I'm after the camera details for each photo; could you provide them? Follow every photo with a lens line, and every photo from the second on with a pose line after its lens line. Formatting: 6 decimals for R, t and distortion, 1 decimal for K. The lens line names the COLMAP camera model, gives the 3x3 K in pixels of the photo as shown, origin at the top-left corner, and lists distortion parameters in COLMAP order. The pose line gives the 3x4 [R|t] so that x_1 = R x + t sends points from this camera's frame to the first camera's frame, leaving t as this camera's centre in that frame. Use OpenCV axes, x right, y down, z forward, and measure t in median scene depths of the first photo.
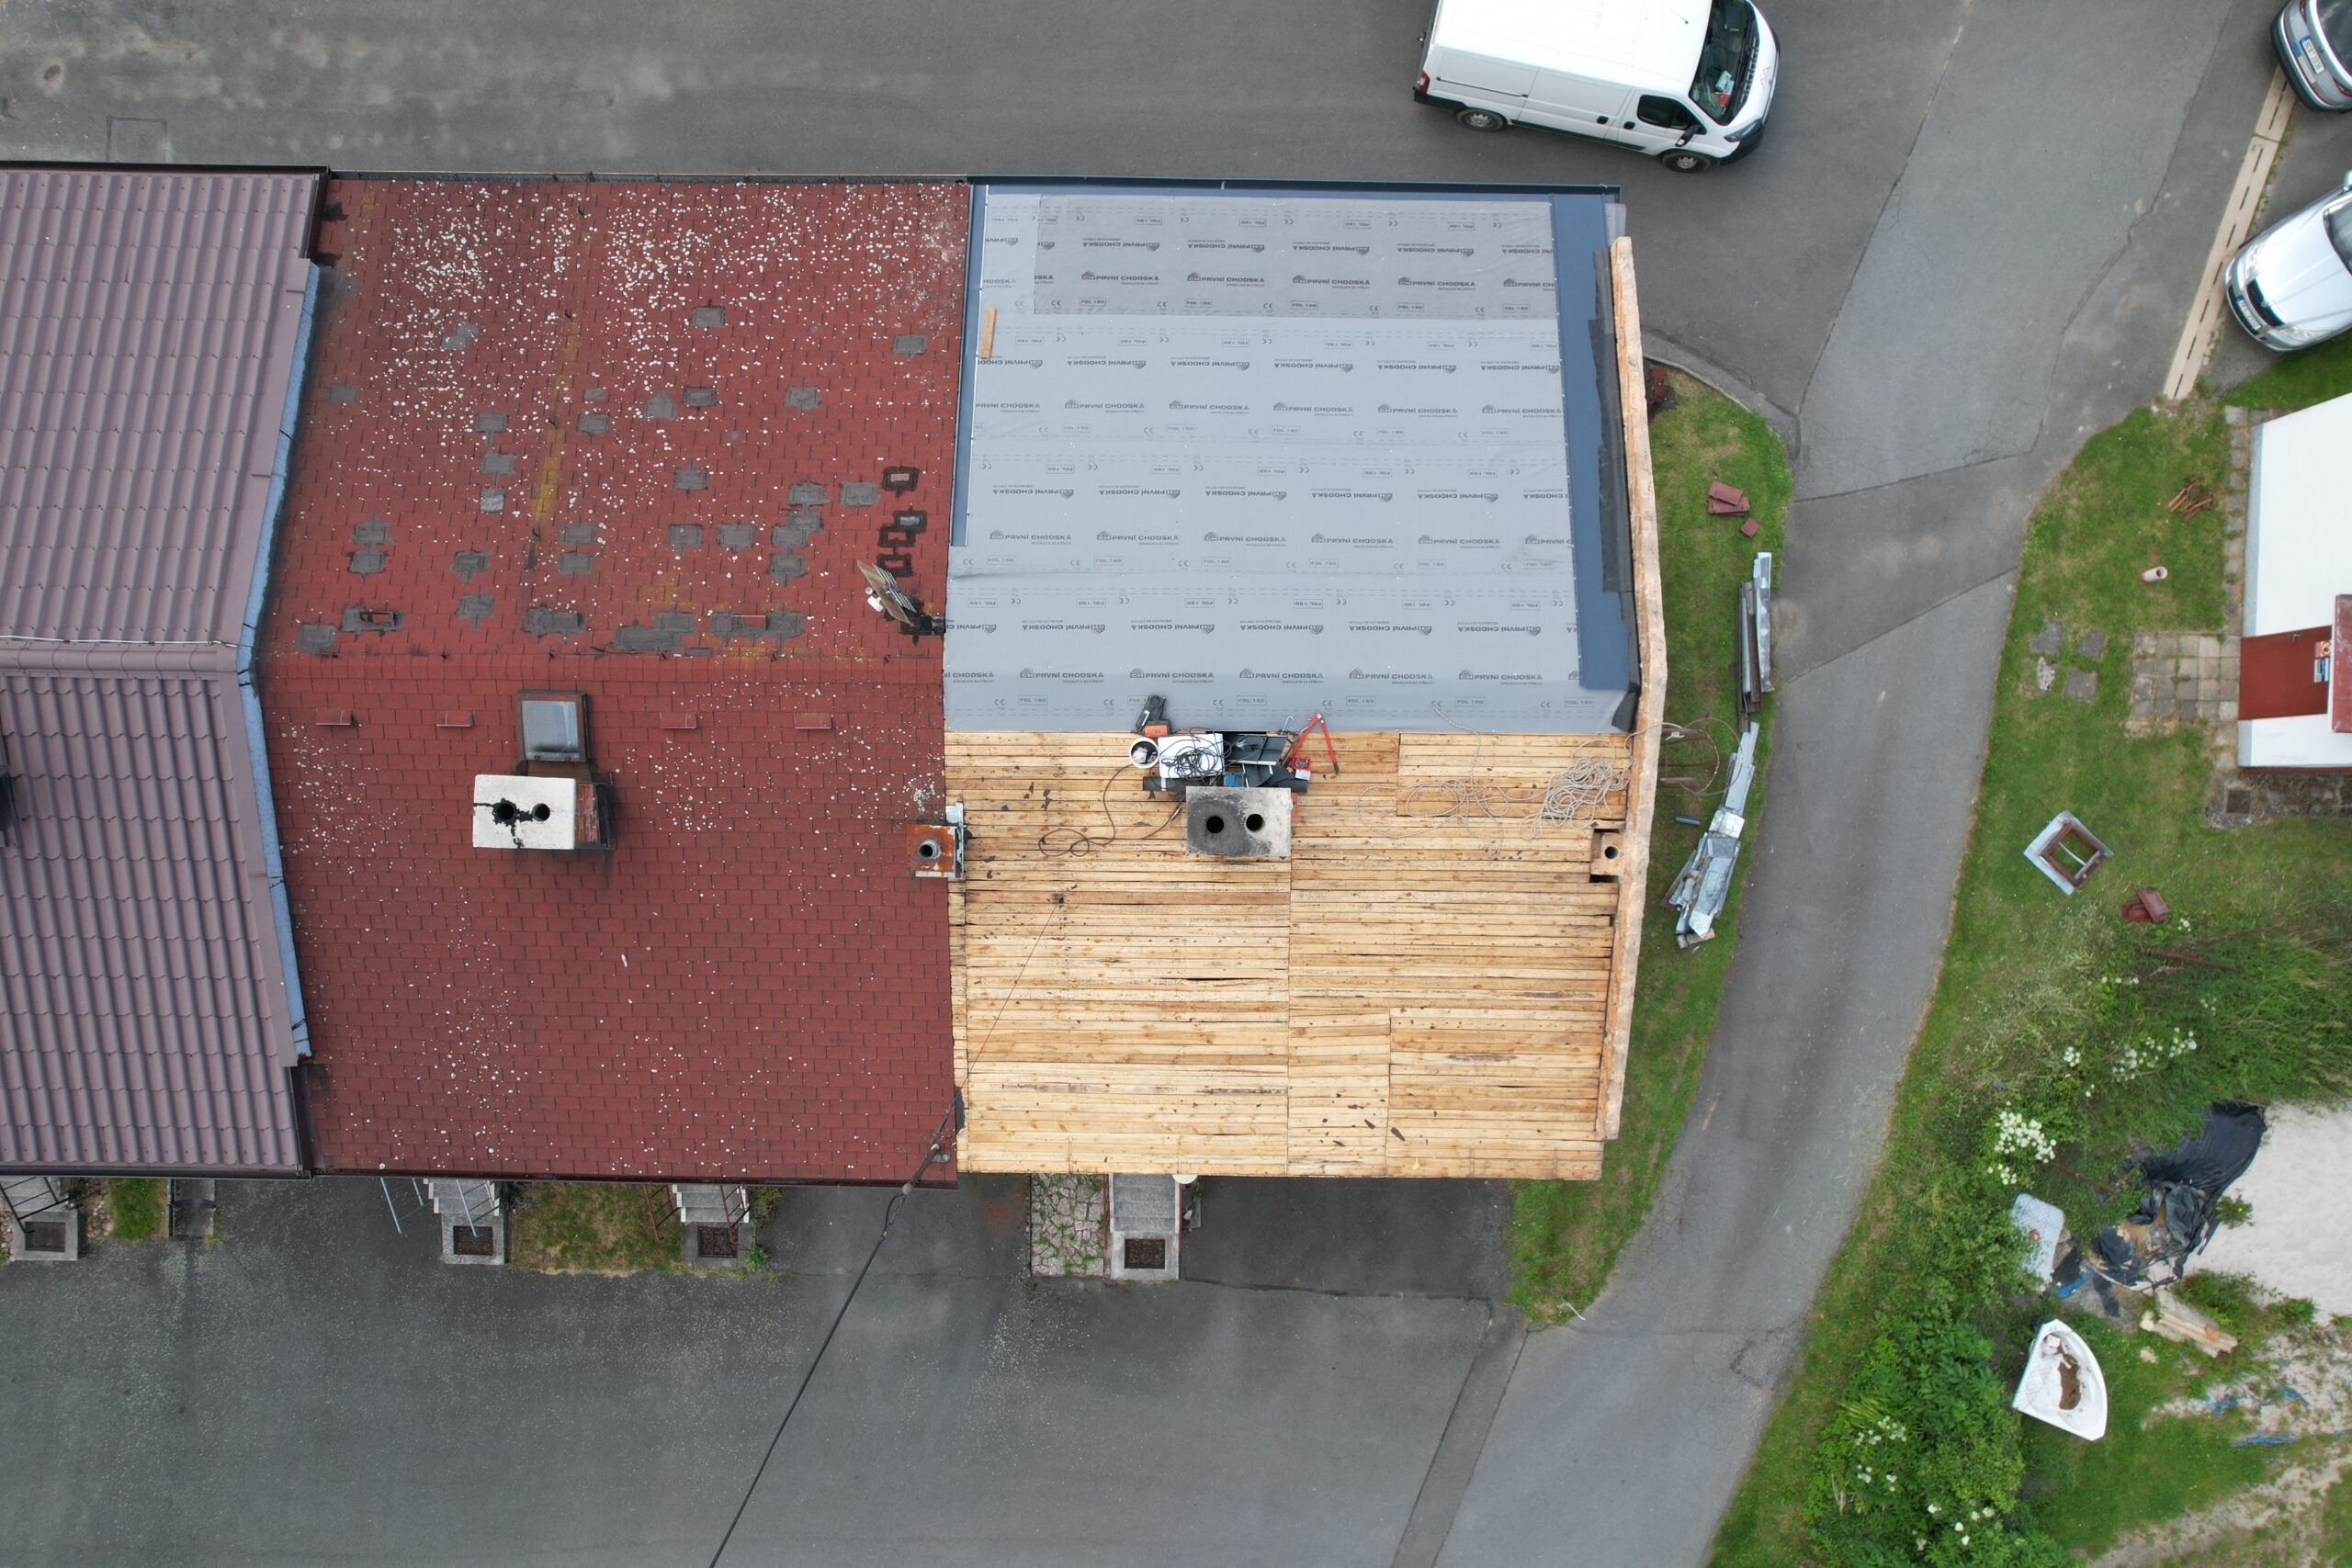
lens RADIAL K [[1508.9, 0, 1184.5], [0, 1508.9, 805.2], [0, 0, 1]] dist [-0.081854, 0.074080]
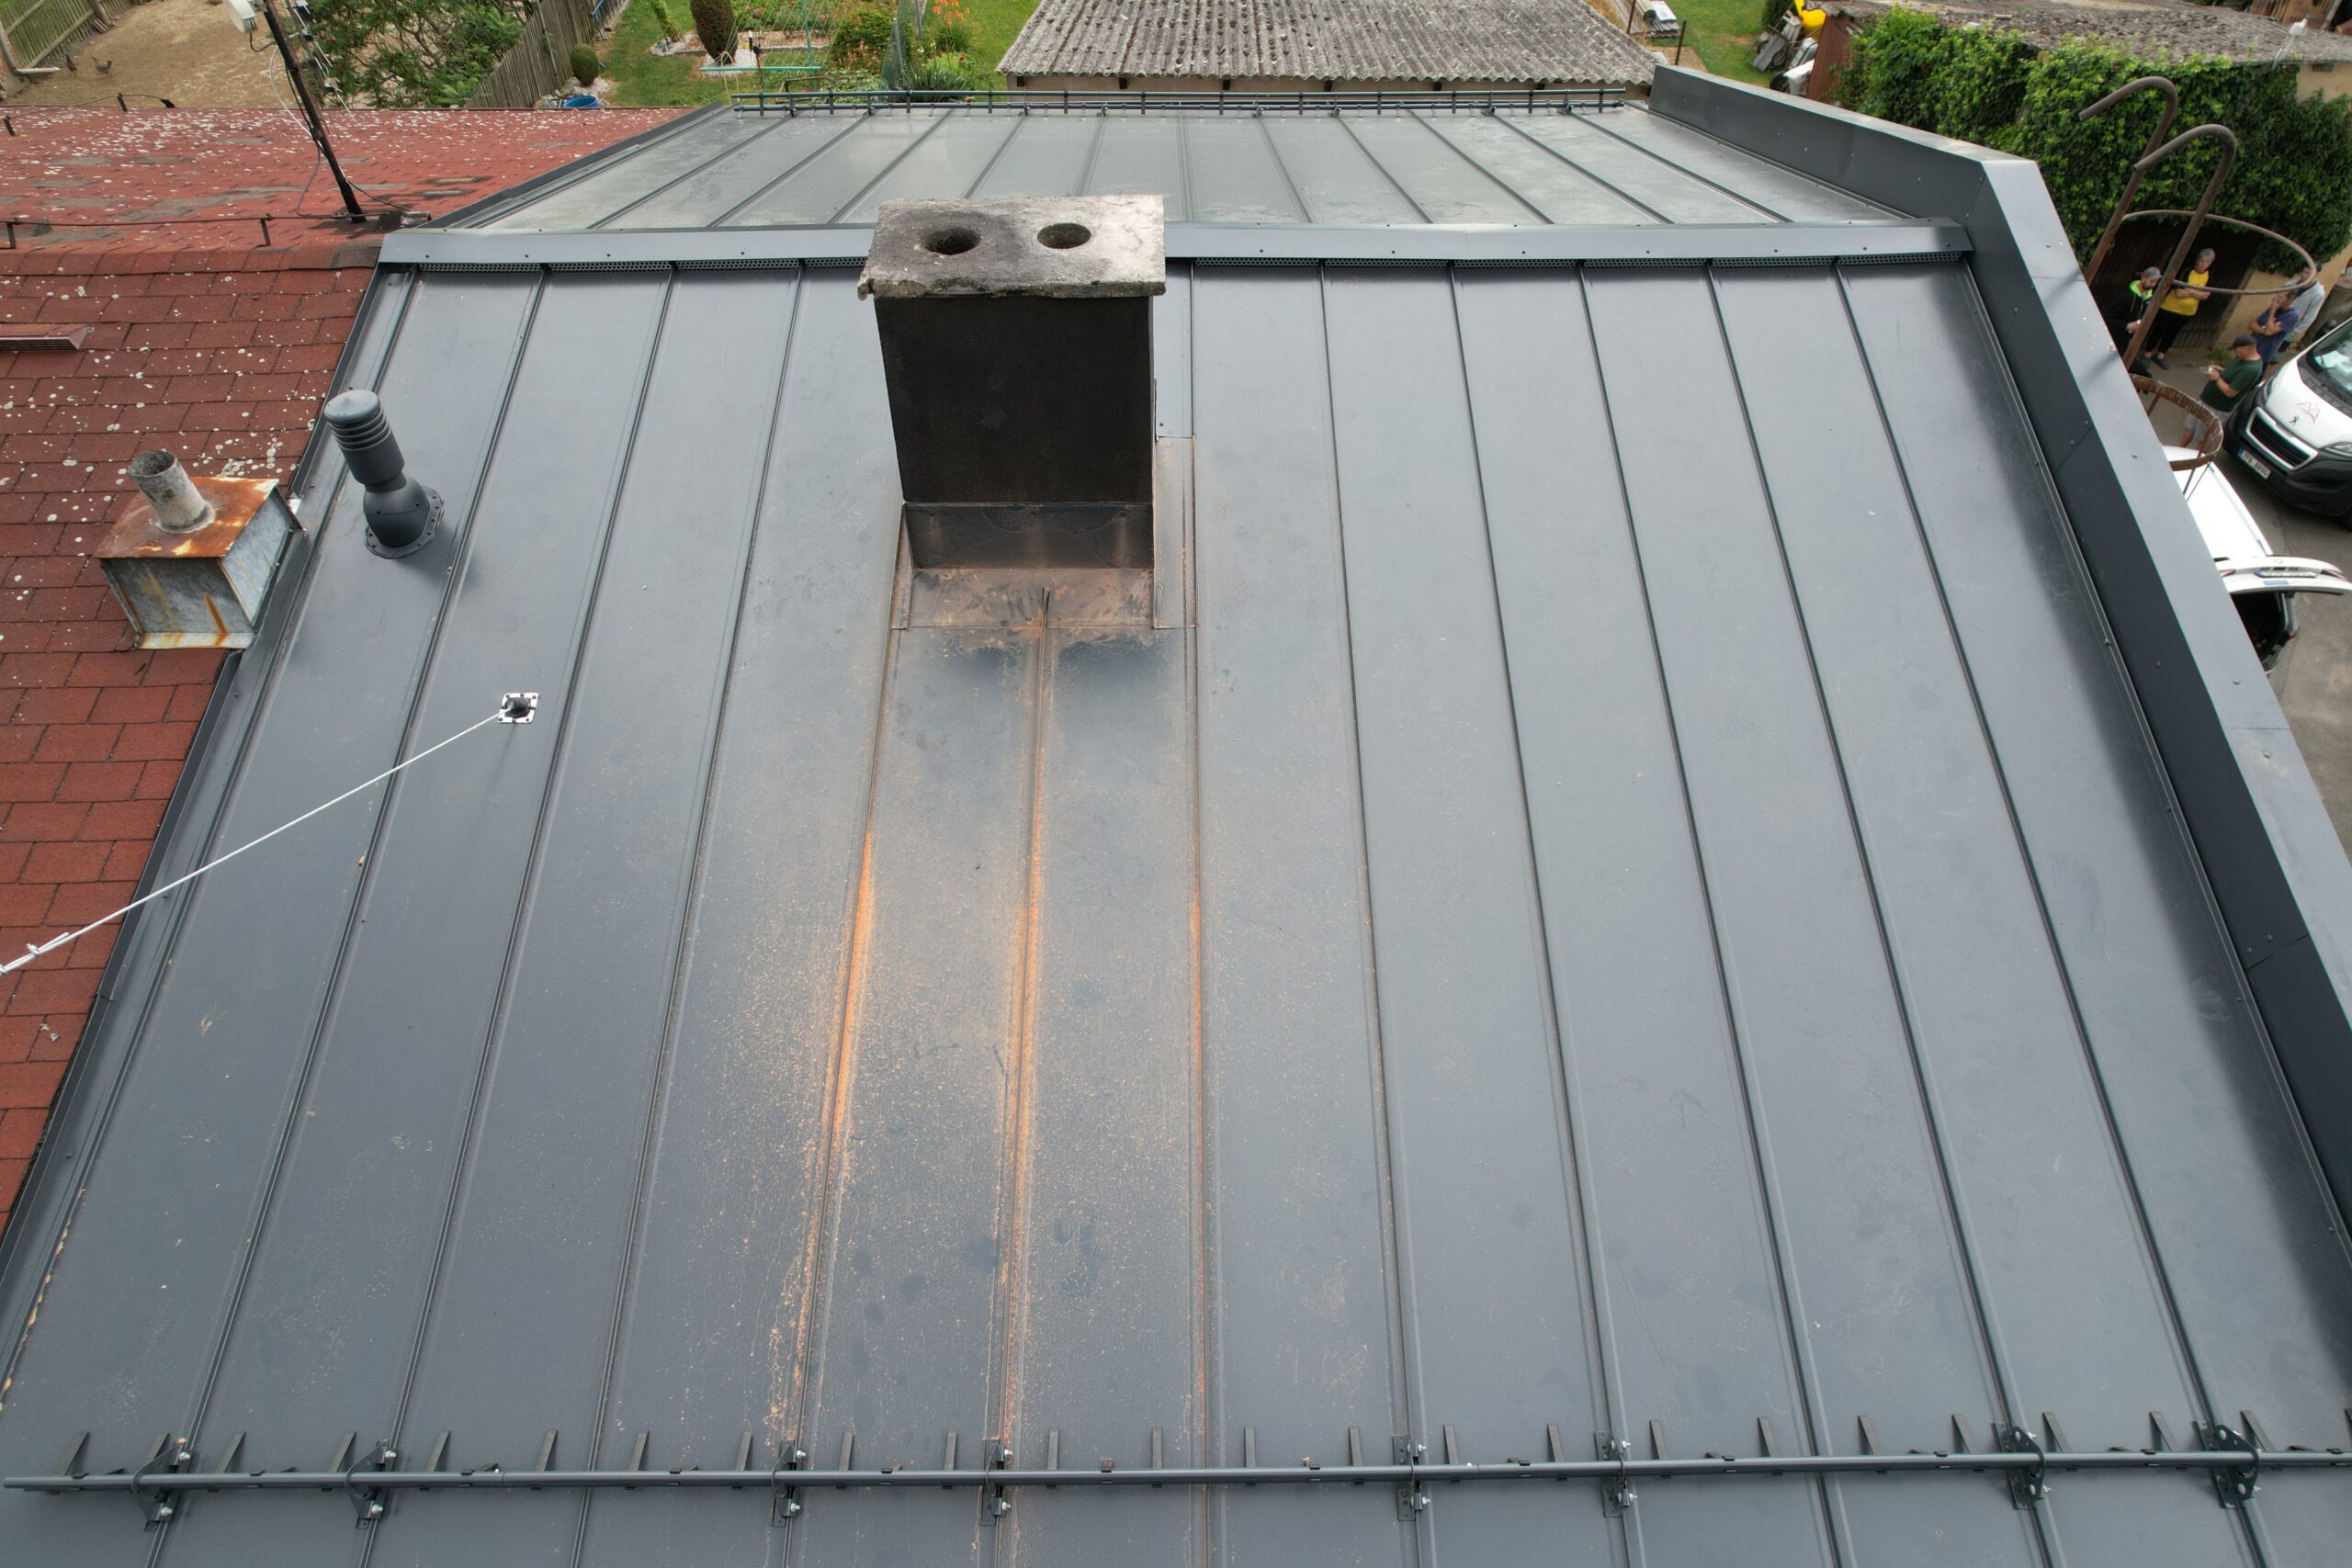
lens RADIAL K [[1508.9, 0, 1183.7], [0, 1508.9, 802.2], [0, 0, 1]] dist [-0.081854, 0.074080]
pose [[0.999715, -0.016879, 0.016879, 0.041000], [0.023870, 0.706547, -0.707264, 0.217321], [0.000012, 0.707465, 0.706748, 0.518586]]
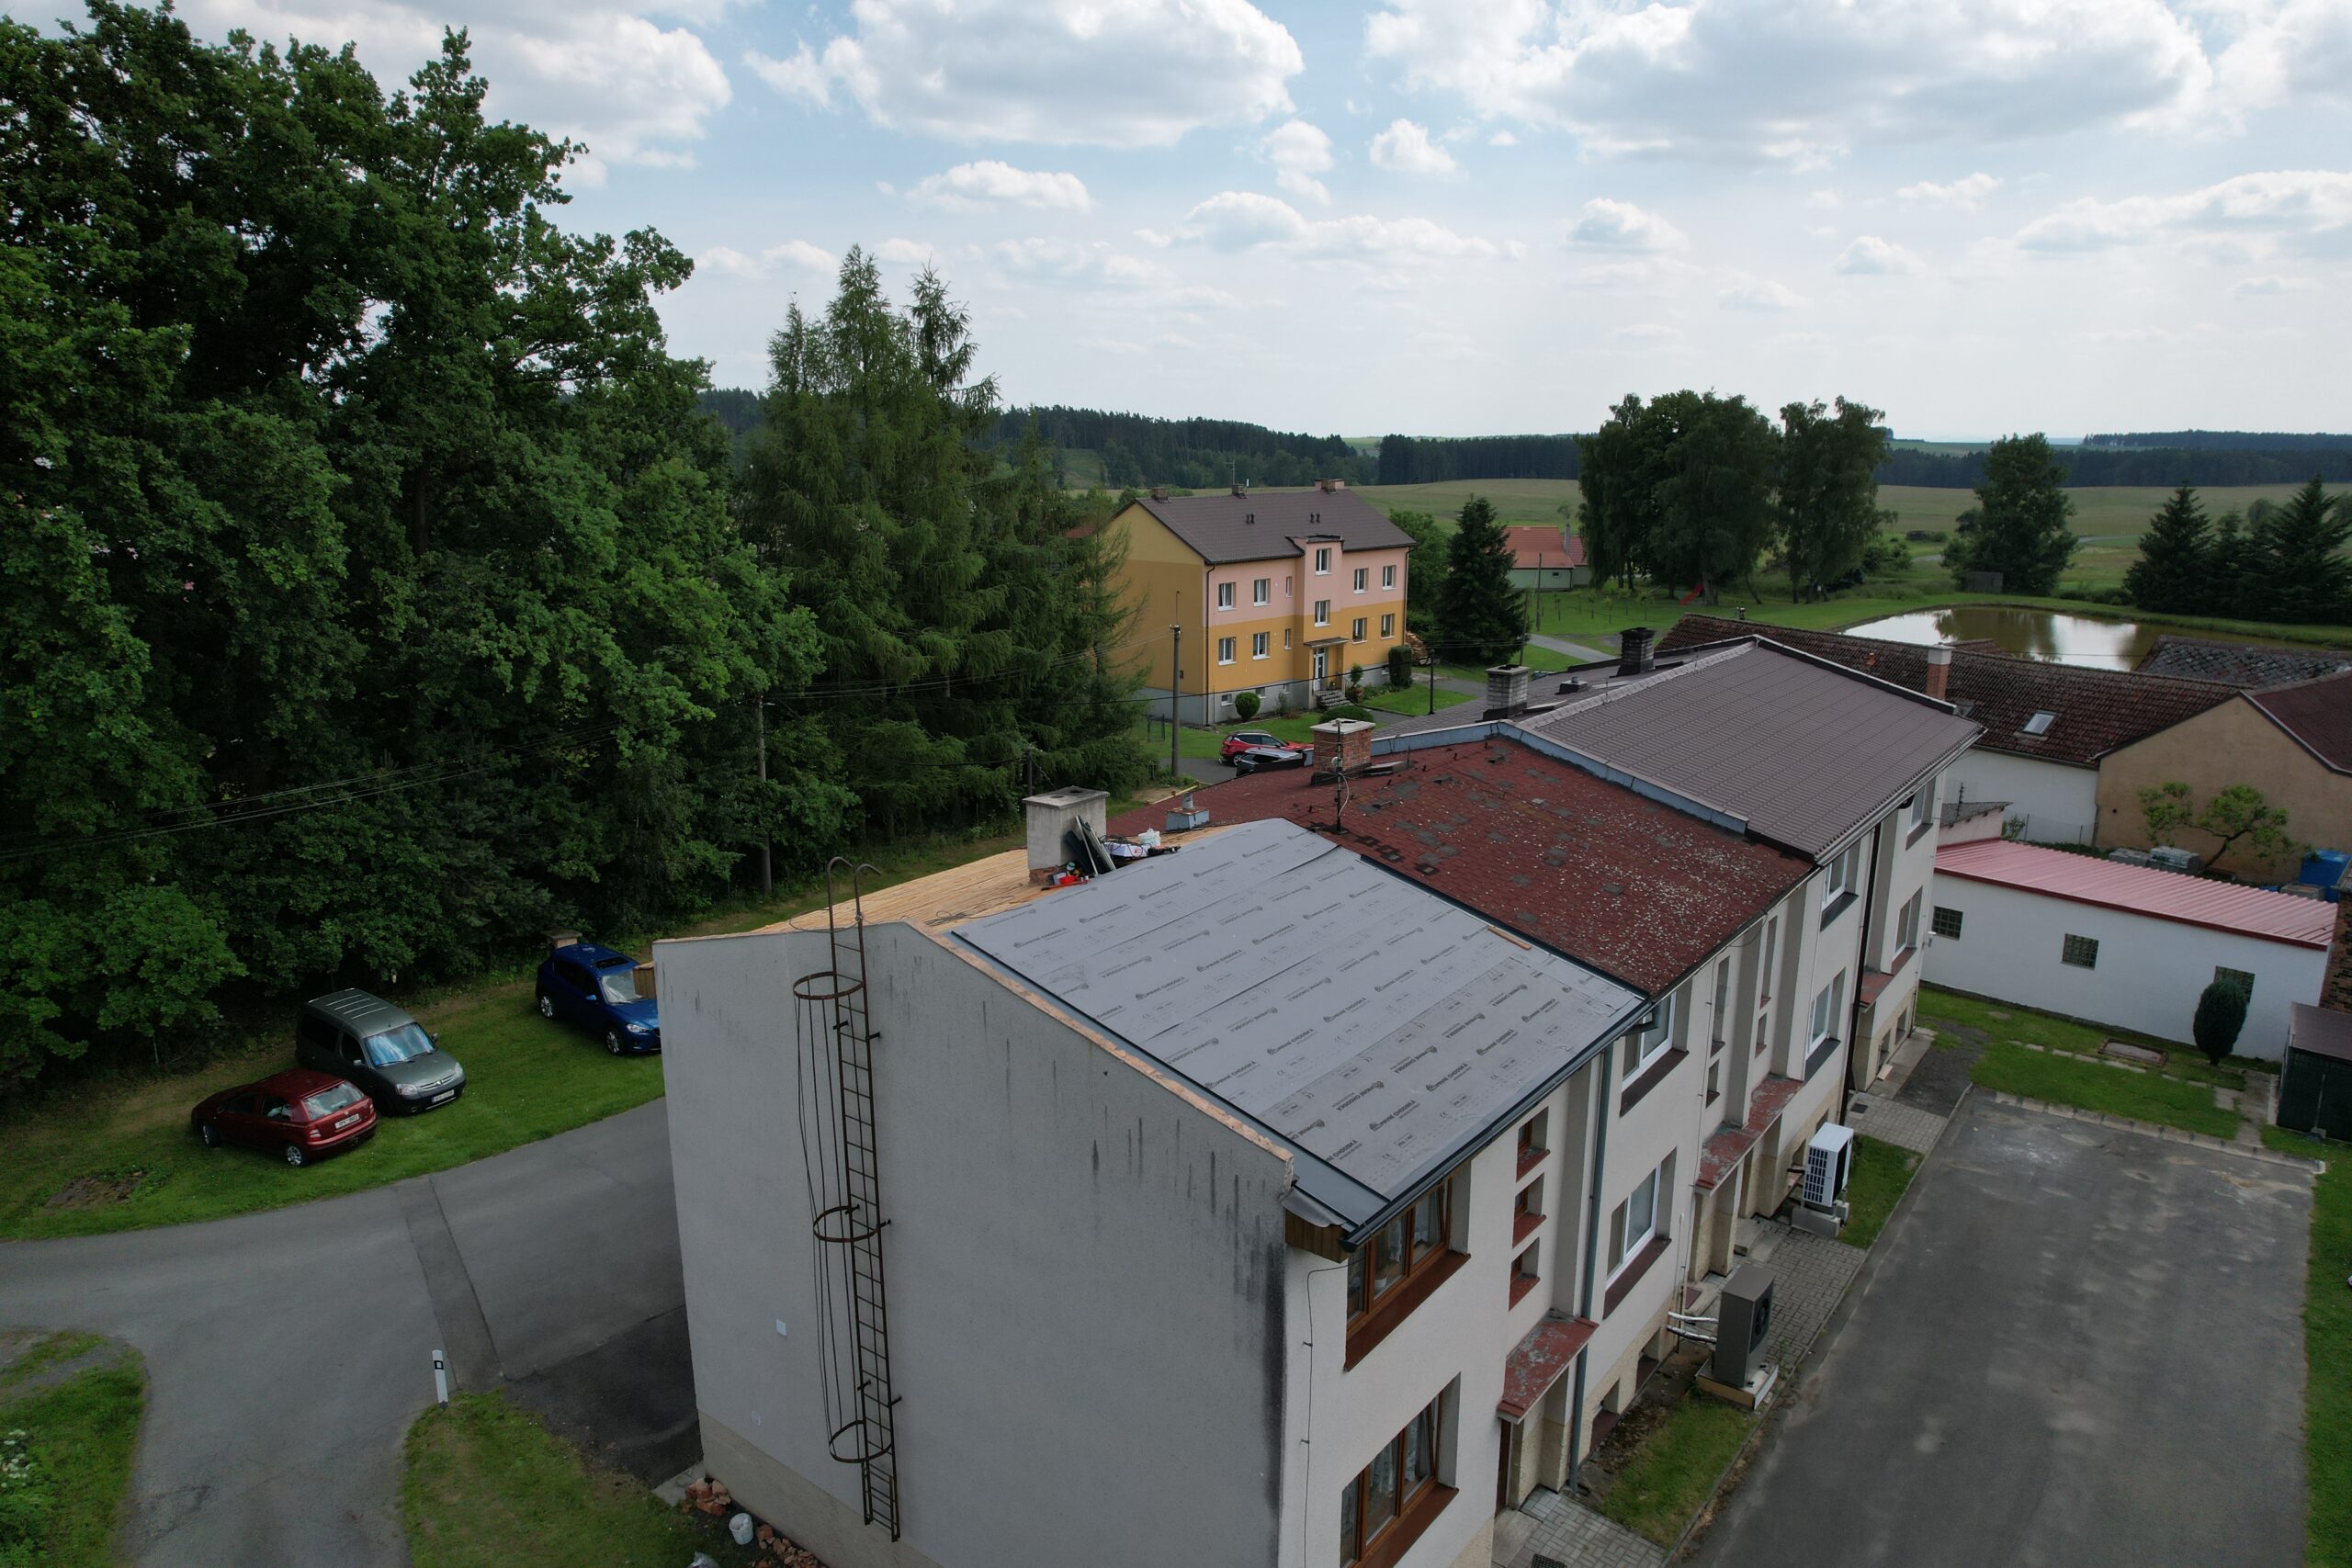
lens RADIAL K [[1508.9, 0, 1177.9], [0, 1508.9, 792.8], [0, 0, 1]] dist [-0.081854, 0.074080]
pose [[-0.600020, 0.189021, -0.777333, 0.643900], [-0.799973, -0.146983, 0.581755, -0.537034], [-0.004291, 0.970910, 0.239405, 0.408078]]
